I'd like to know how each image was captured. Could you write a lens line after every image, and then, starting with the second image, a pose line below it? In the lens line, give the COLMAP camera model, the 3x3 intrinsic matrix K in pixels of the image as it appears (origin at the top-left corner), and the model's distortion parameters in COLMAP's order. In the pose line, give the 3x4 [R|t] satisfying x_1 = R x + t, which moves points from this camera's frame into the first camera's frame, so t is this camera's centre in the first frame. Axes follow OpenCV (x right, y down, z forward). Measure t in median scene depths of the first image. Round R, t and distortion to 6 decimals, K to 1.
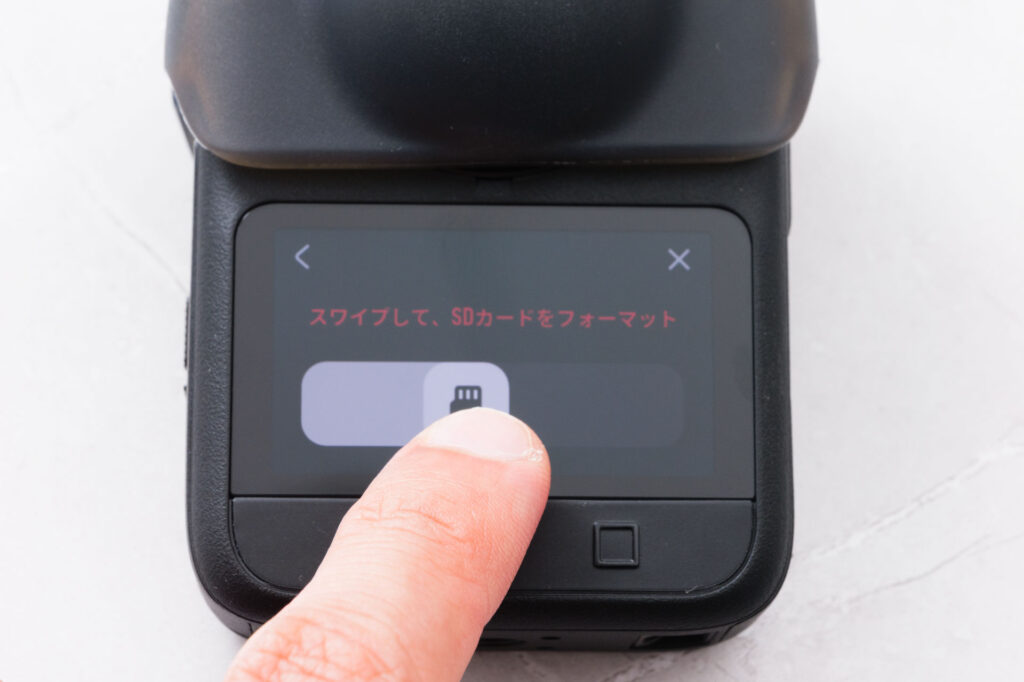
lens RADIAL K [[3610.7, 0, 514.5], [0, 3610.7, 329.9], [0, 0, 1]] dist [0.028410, 0.000000]
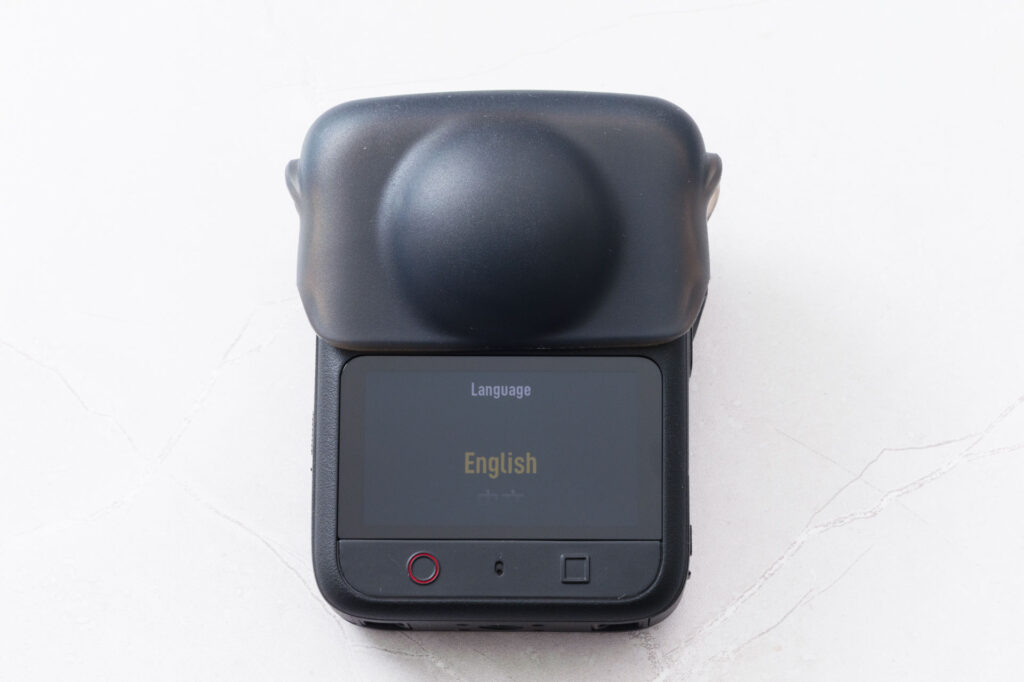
lens RADIAL K [[3610.7, 0, 519.8], [0, 3610.7, 333.1], [0, 0, 1]] dist [0.028410, 0.000000]
pose [[0.997555, -0.003948, -0.069780, 0.115512], [0.006084, 0.999519, 0.030425, -0.094293], [0.069627, -0.030775, 0.997098, -0.603632]]
